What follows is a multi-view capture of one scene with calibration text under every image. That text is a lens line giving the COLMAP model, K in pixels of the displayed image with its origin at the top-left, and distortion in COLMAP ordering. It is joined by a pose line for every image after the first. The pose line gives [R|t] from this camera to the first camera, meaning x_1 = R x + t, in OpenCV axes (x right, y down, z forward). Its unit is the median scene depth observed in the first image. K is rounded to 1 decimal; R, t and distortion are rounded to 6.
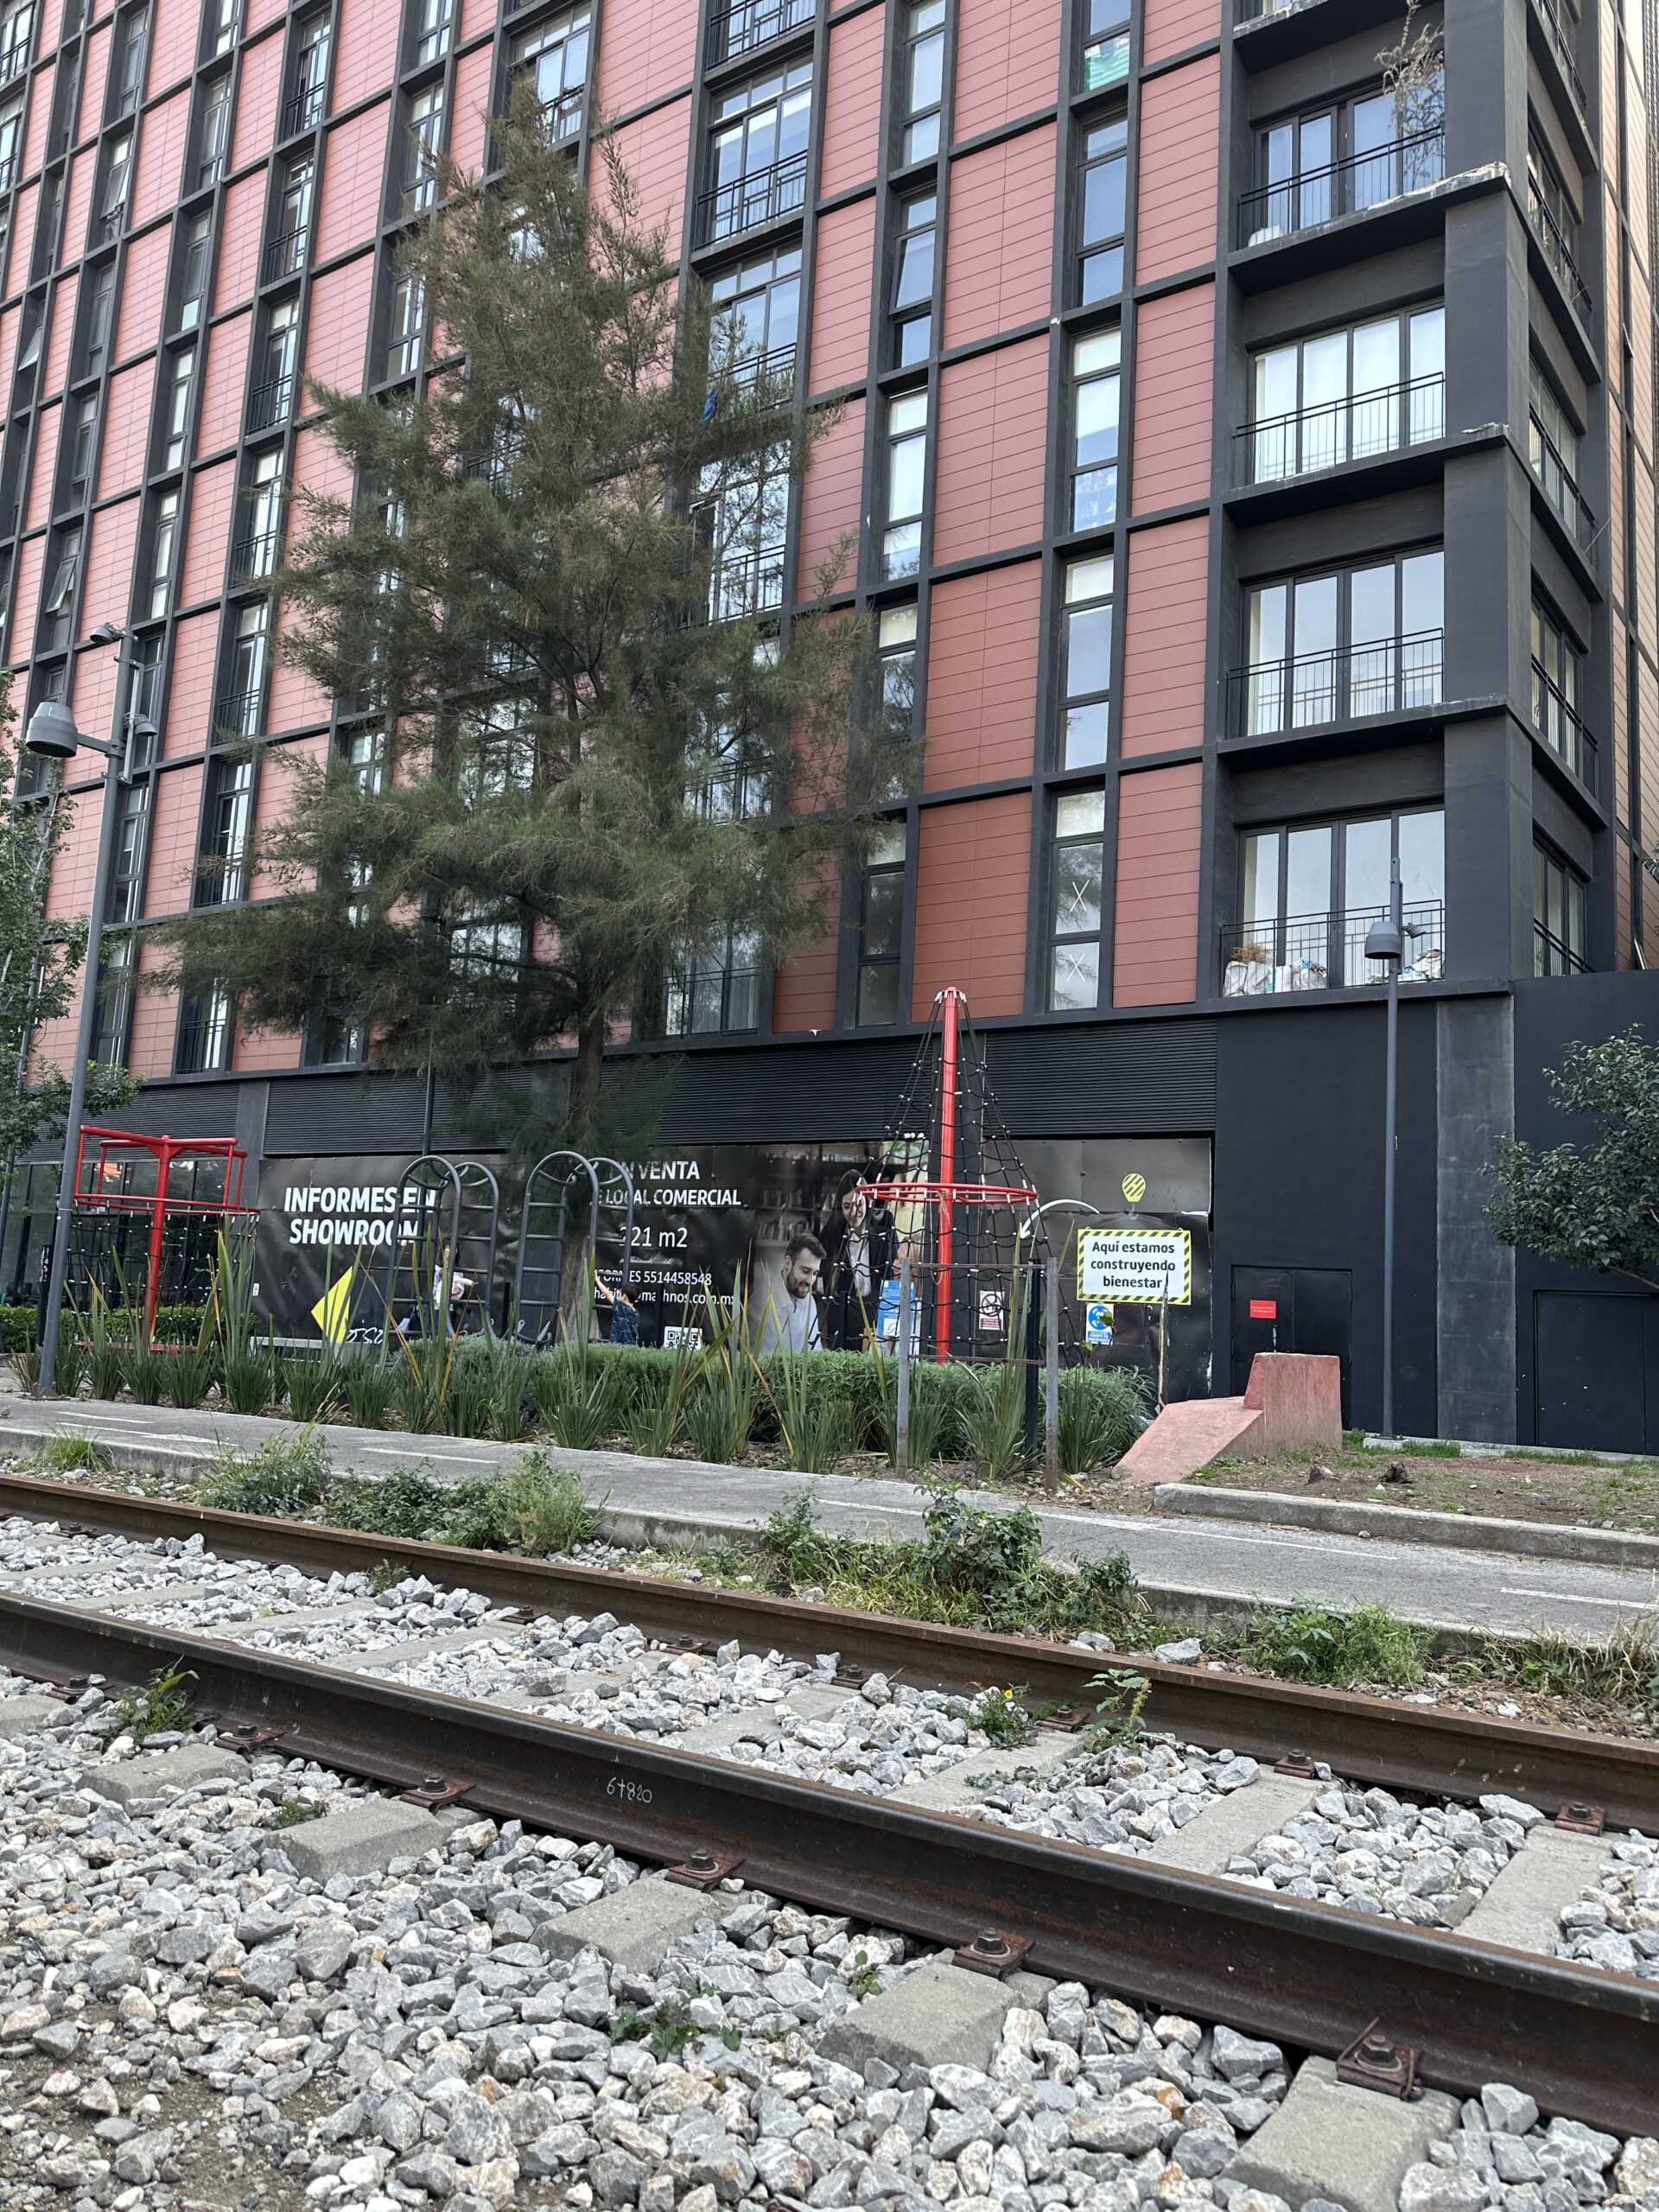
lens RADIAL K [[1563.0, 0, 834.2], [0, 1563.0, 1122.9], [0, 0, 1]] dist [0.045171, -0.039634]
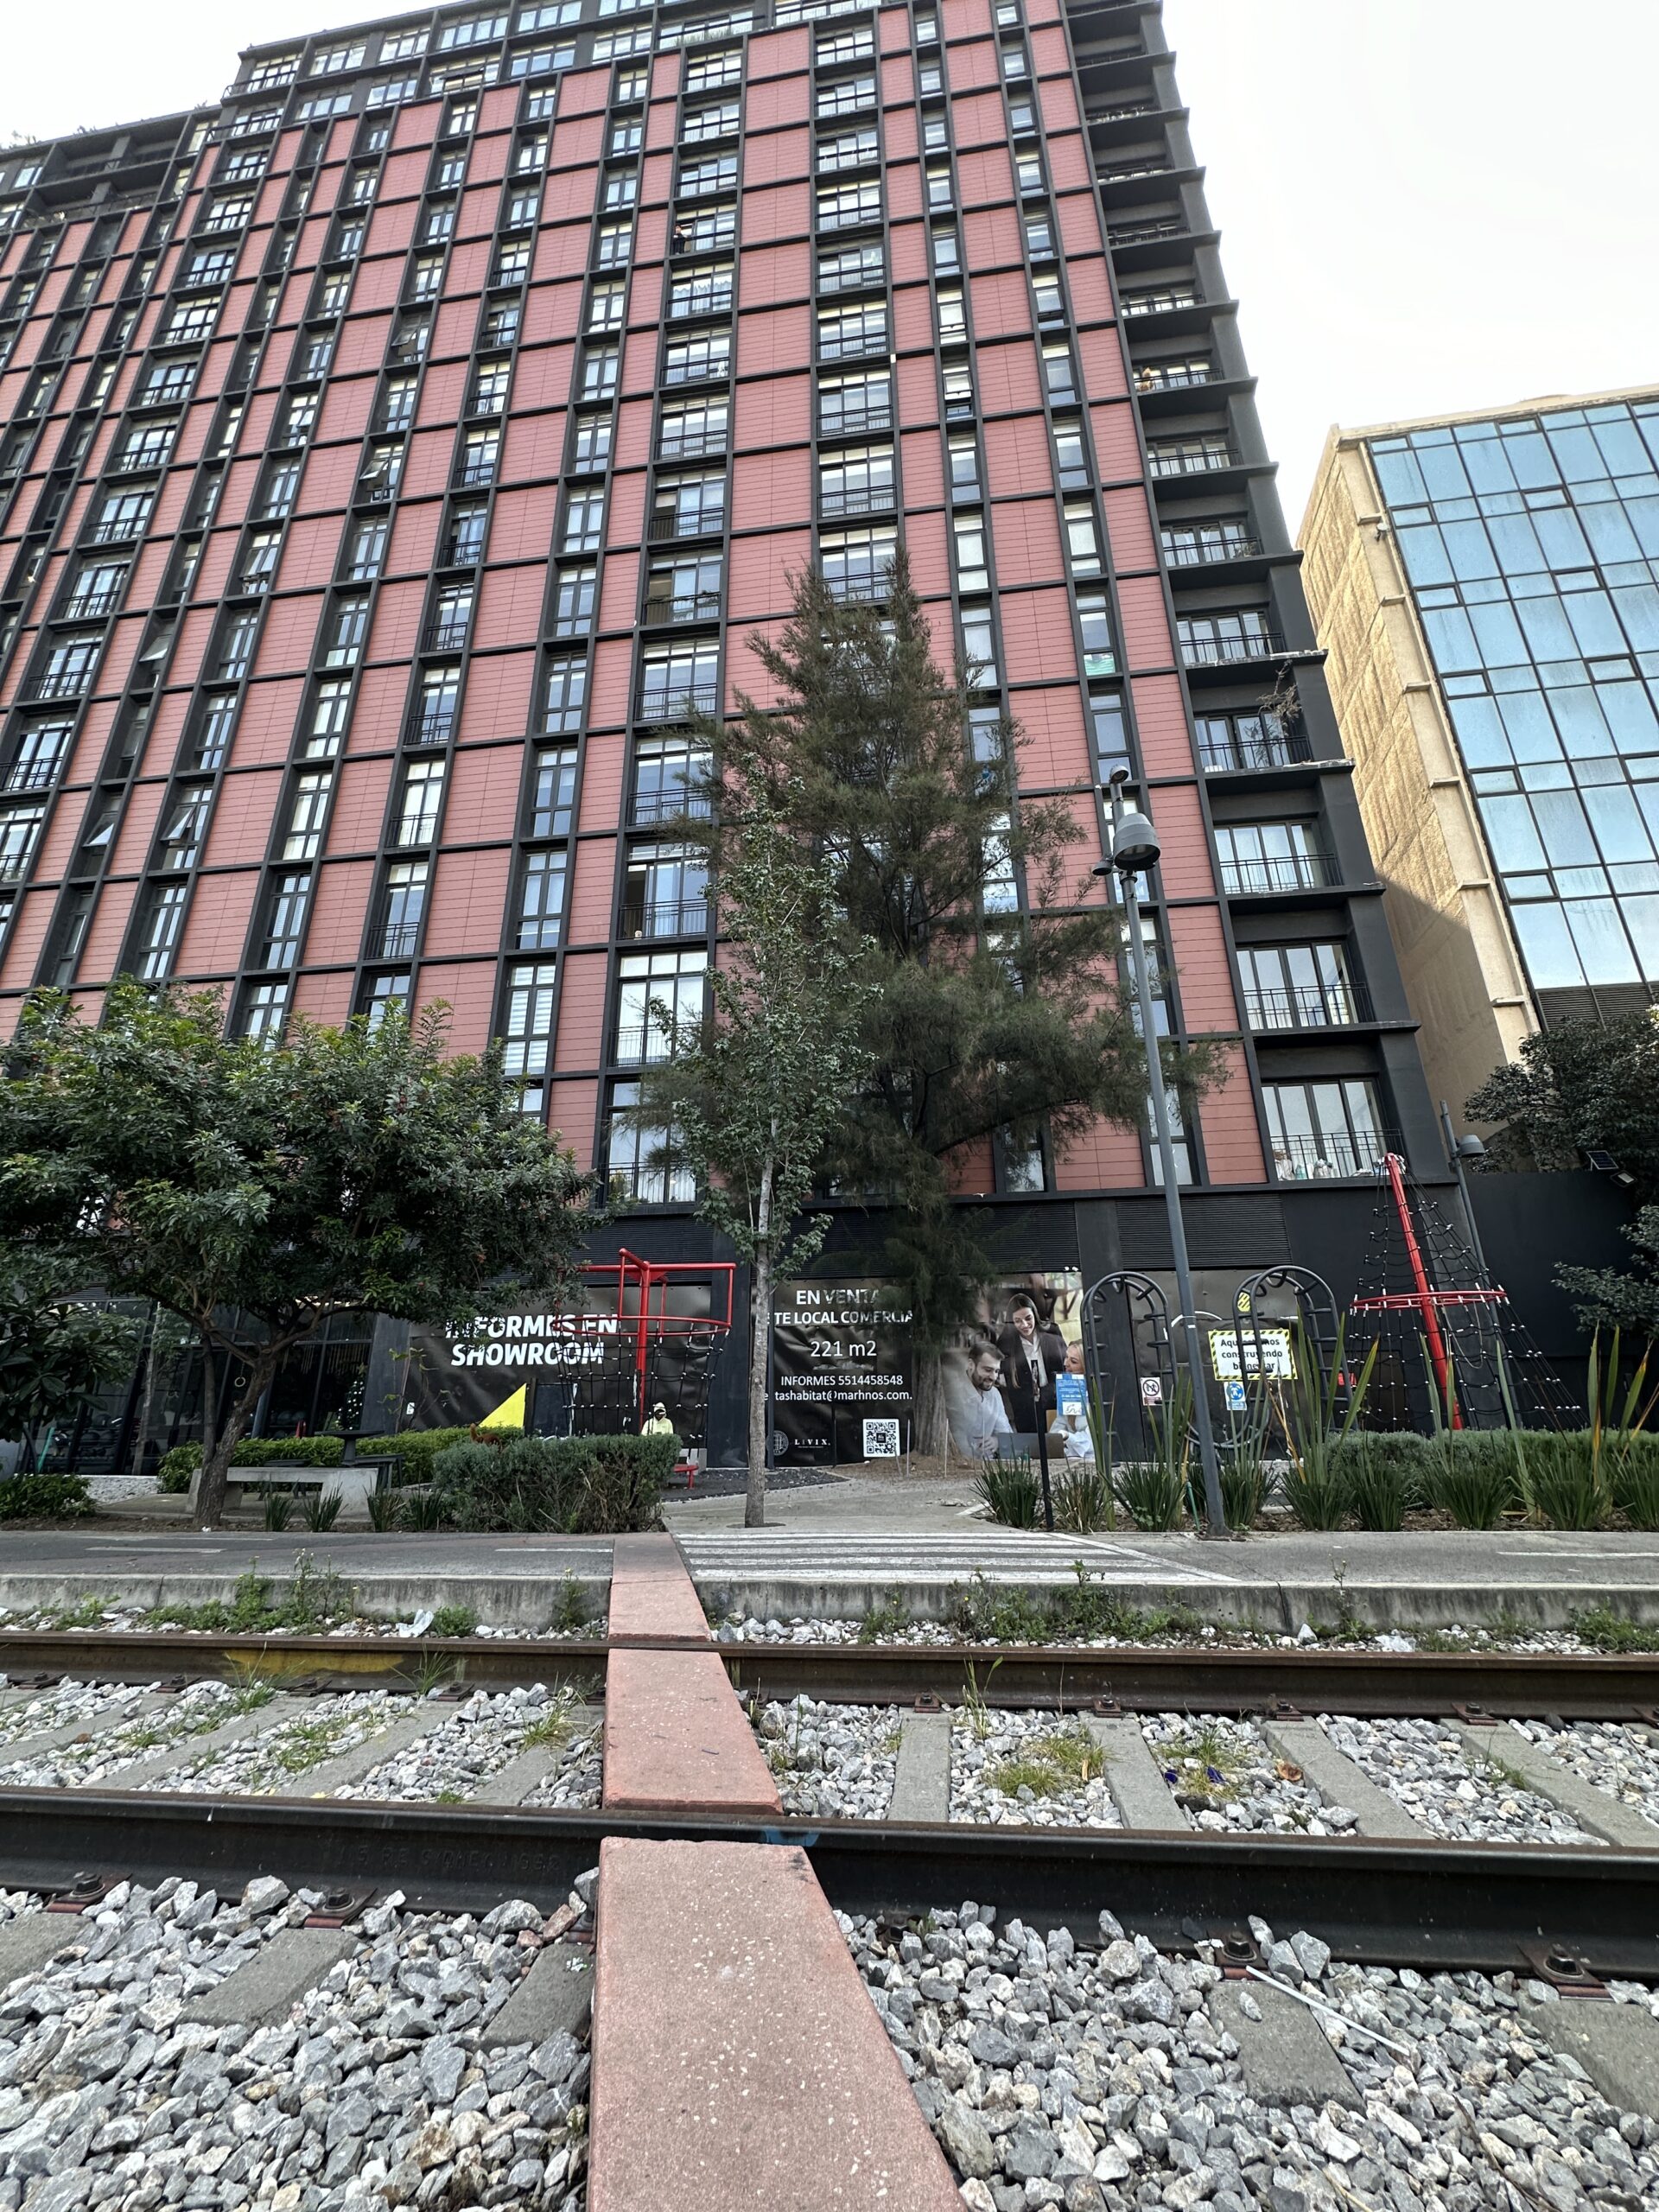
lens RADIAL K [[884.2, 0, 836.0], [0, 884.2, 1102.8], [0, 0, 1]] dist [0.007220, 0.000006]
pose [[0.900355, 0.082825, 0.427202, -0.509206], [0.000907, 0.981360, -0.192174, 0.014492], [-0.435156, 0.173412, 0.883497, 0.337182]]
